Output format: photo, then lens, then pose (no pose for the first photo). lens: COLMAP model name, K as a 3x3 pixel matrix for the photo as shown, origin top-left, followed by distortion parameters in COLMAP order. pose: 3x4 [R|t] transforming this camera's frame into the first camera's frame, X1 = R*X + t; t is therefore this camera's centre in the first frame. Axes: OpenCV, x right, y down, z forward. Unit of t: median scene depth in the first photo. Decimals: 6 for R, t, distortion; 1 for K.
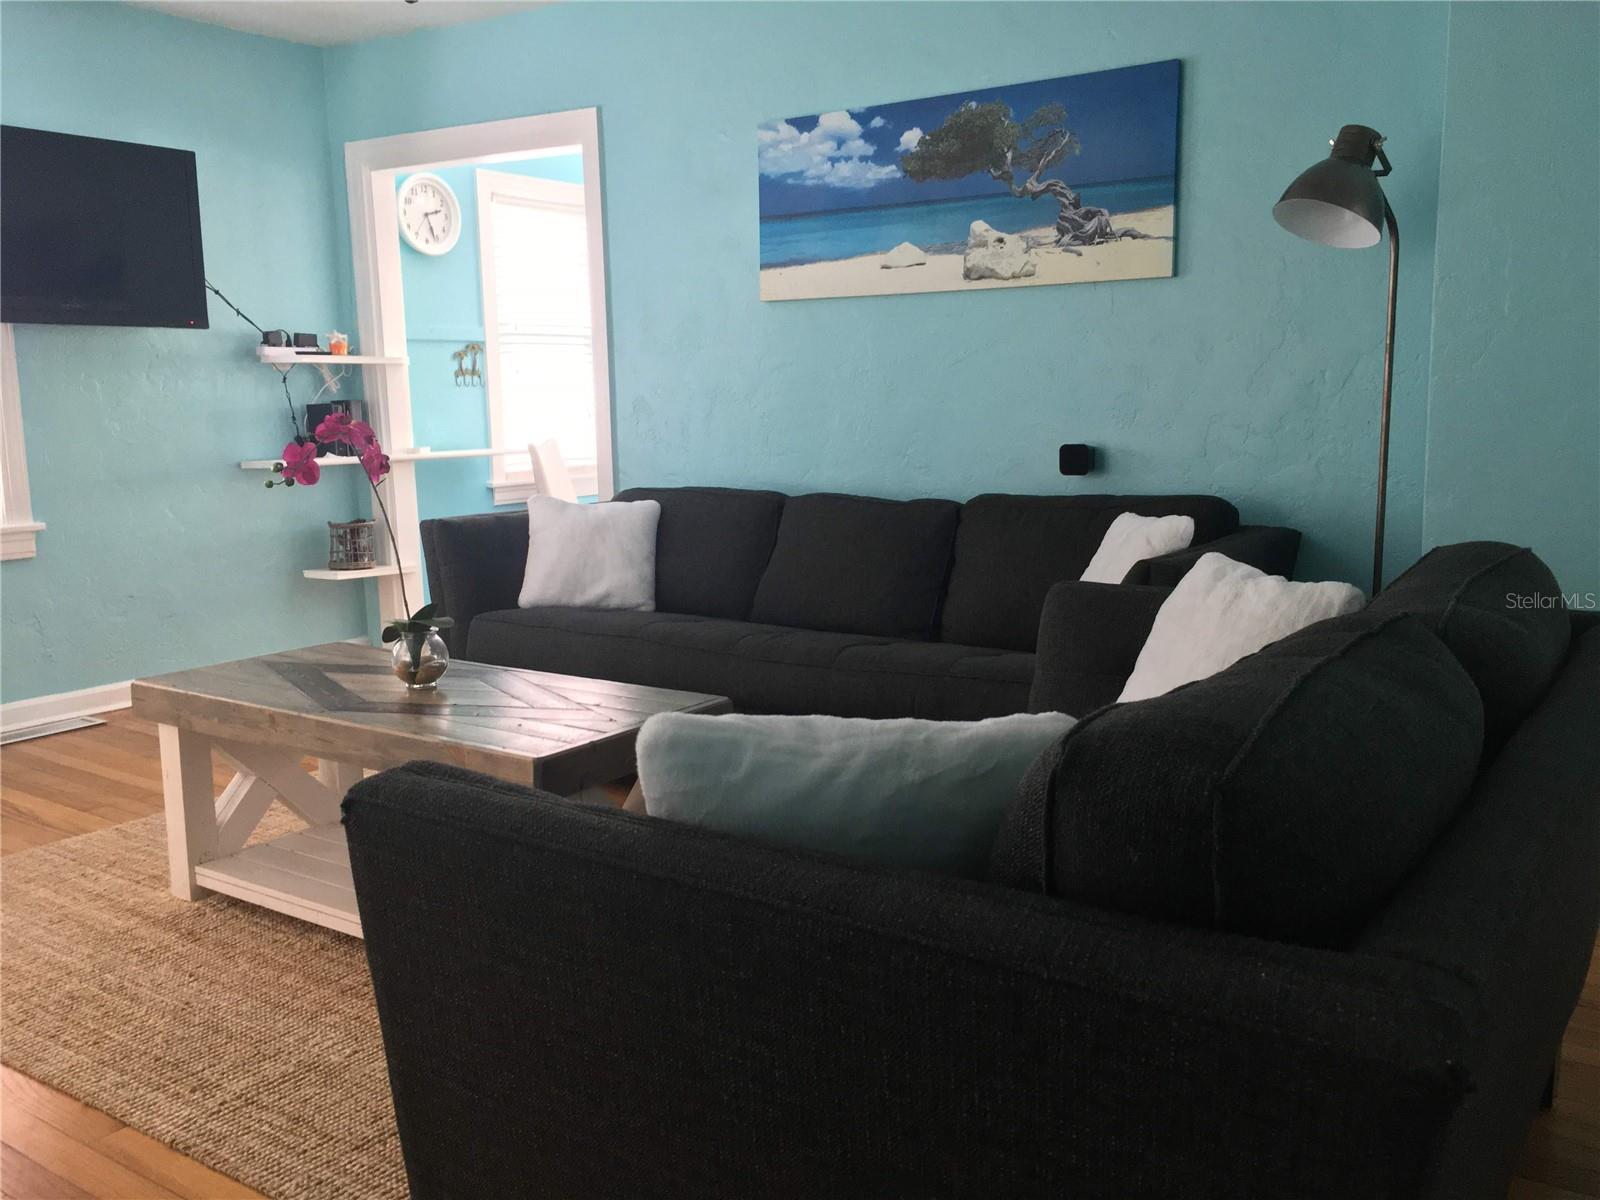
lens RADIAL K [[1357.6, 0, 801.9], [0, 1357.6, 595.8], [0, 0, 1]] dist [0.074174, -0.099920]
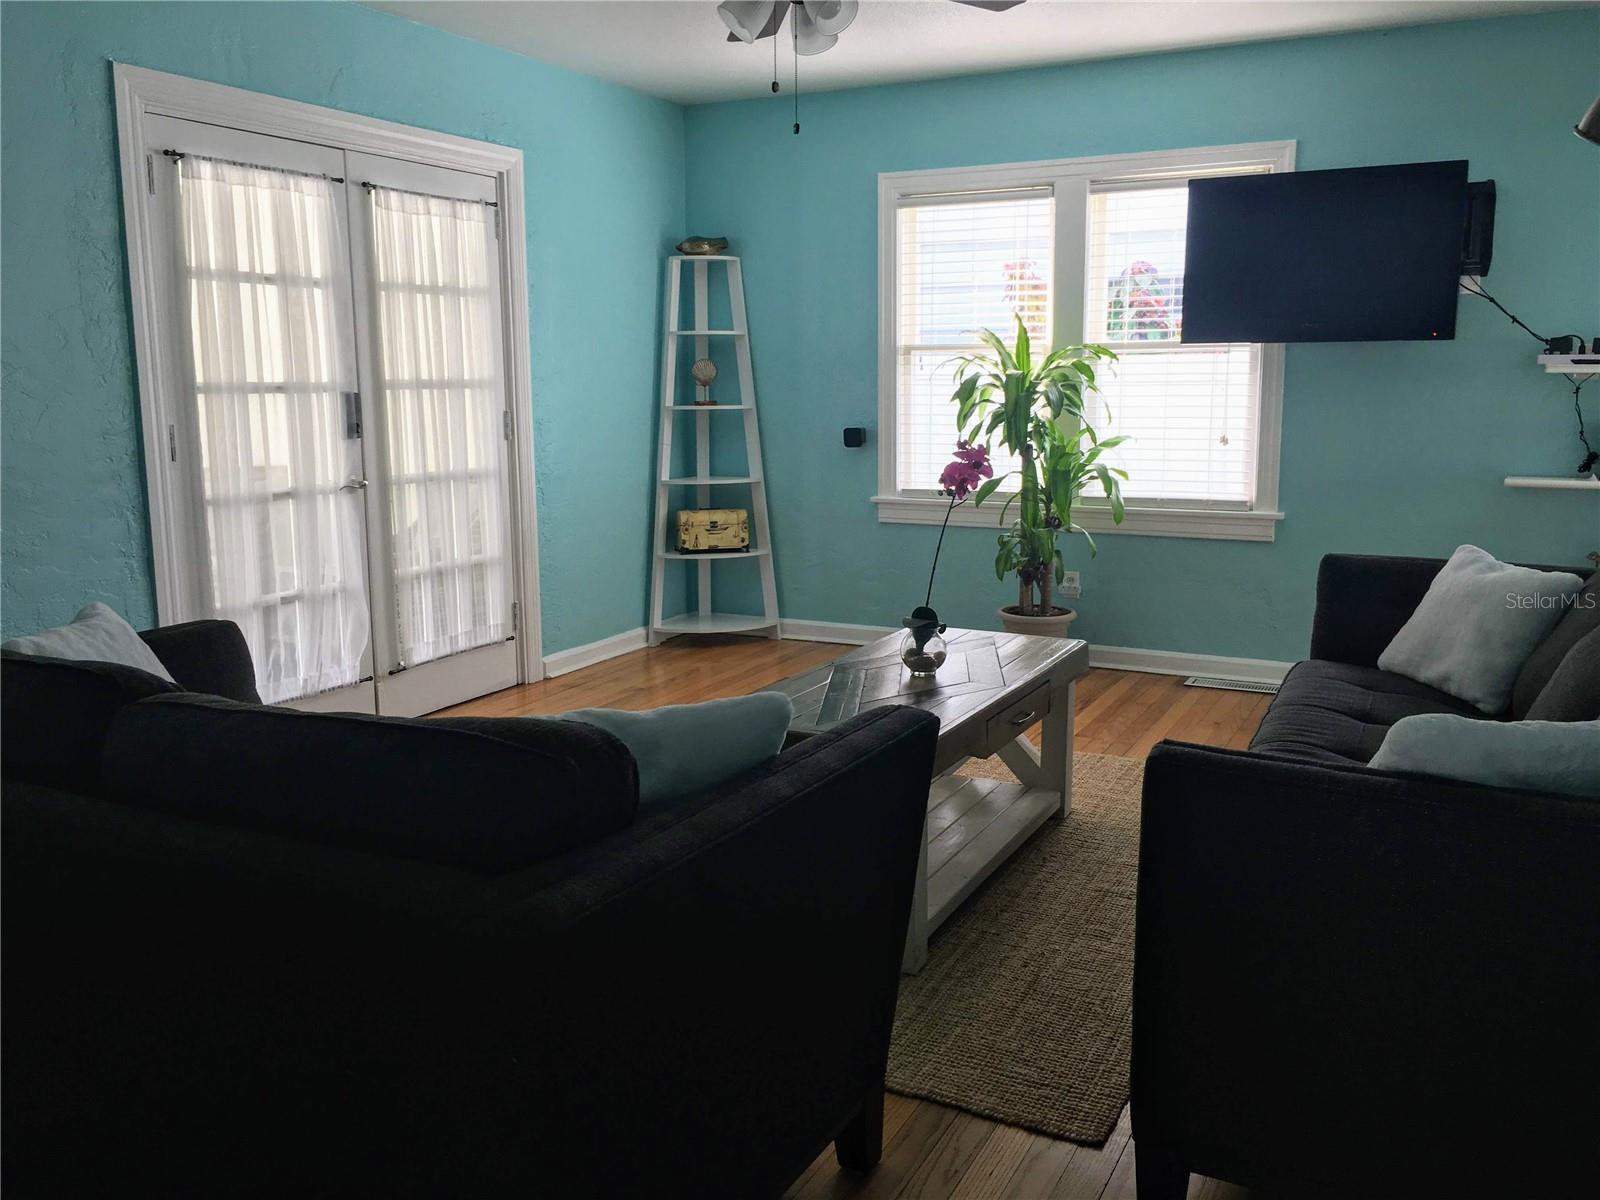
lens RADIAL K [[1357.6, 0, 810.0], [0, 1357.6, 595.4], [0, 0, 1]] dist [0.074174, -0.099920]
pose [[0.126163, 0.175670, -0.976331, 0.625191], [-0.144460, 0.976958, 0.157116, -0.127222], [0.981435, 0.121219, 0.148633, 0.518332]]
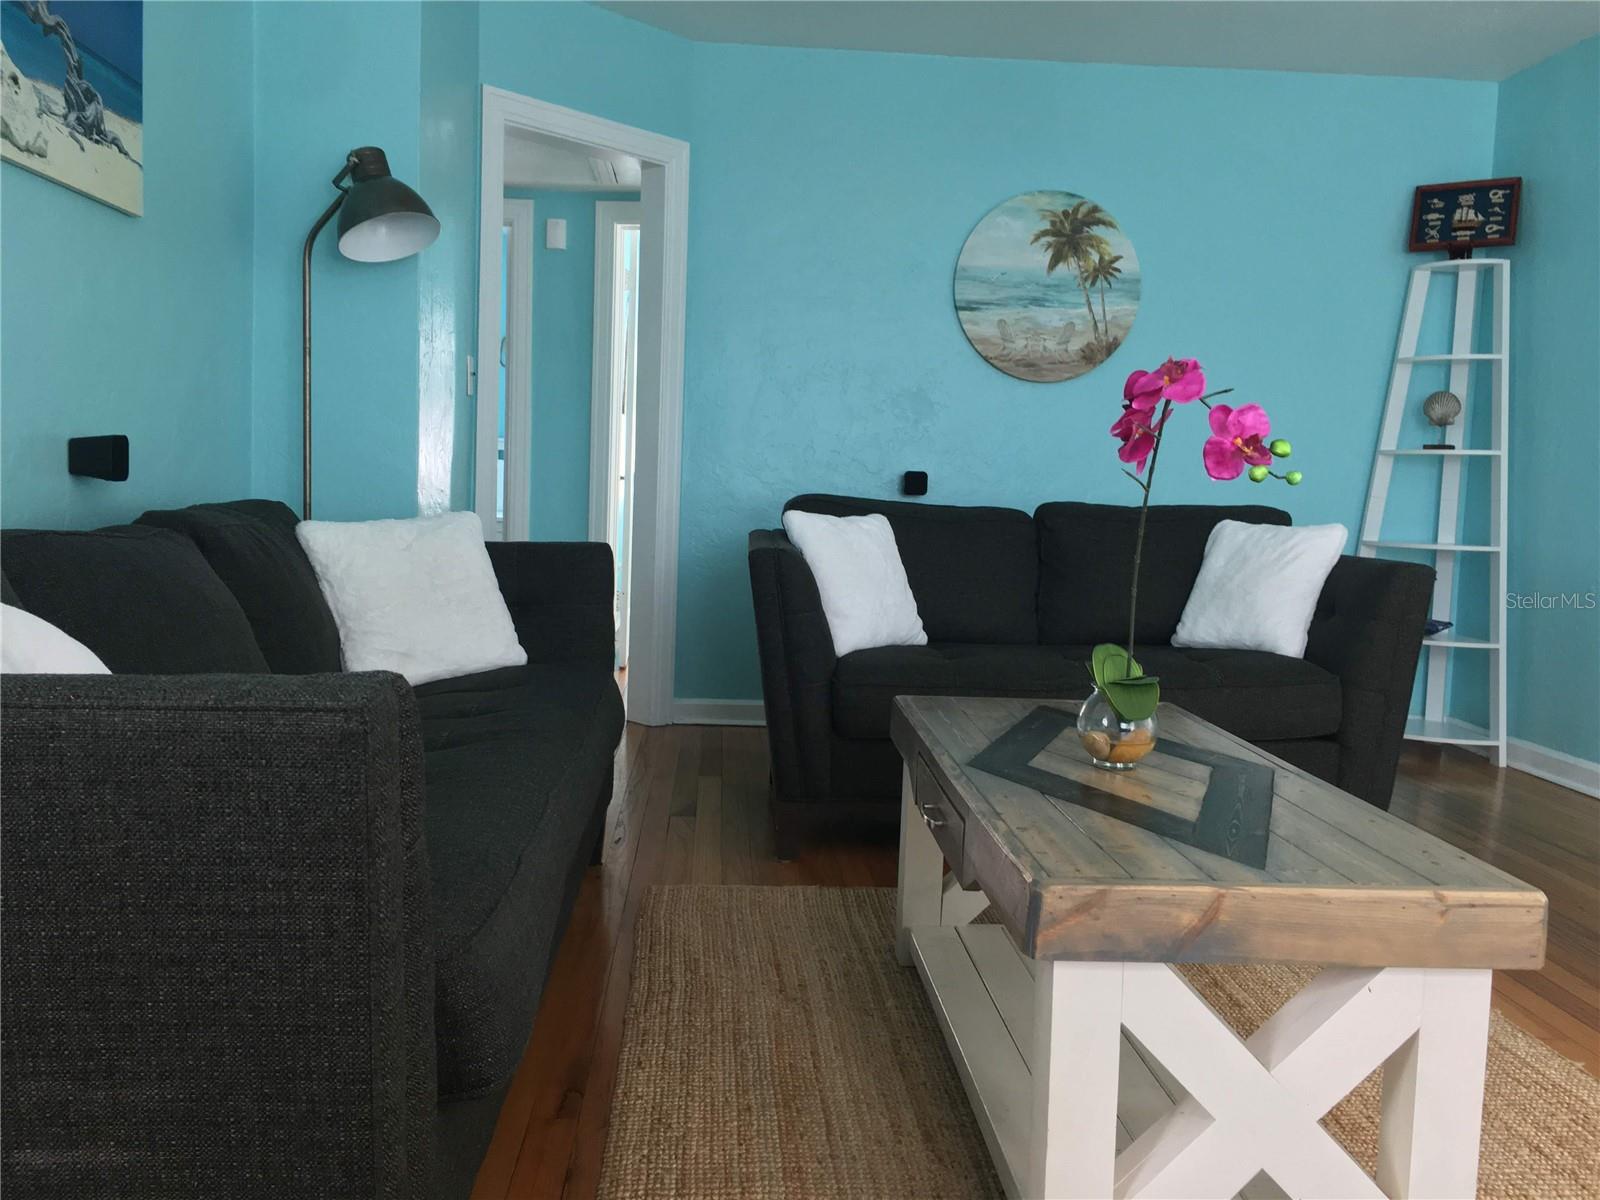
lens RADIAL K [[1357.6, 0, 800.7], [0, 1357.6, 589.3], [0, 0, 1]] dist [0.074174, -0.099920]
pose [[-0.604578, -0.067457, 0.793685, -0.526797], [0.094185, 0.983364, 0.155322, -0.105531], [-0.790958, 0.168657, -0.588166, 1.101566]]
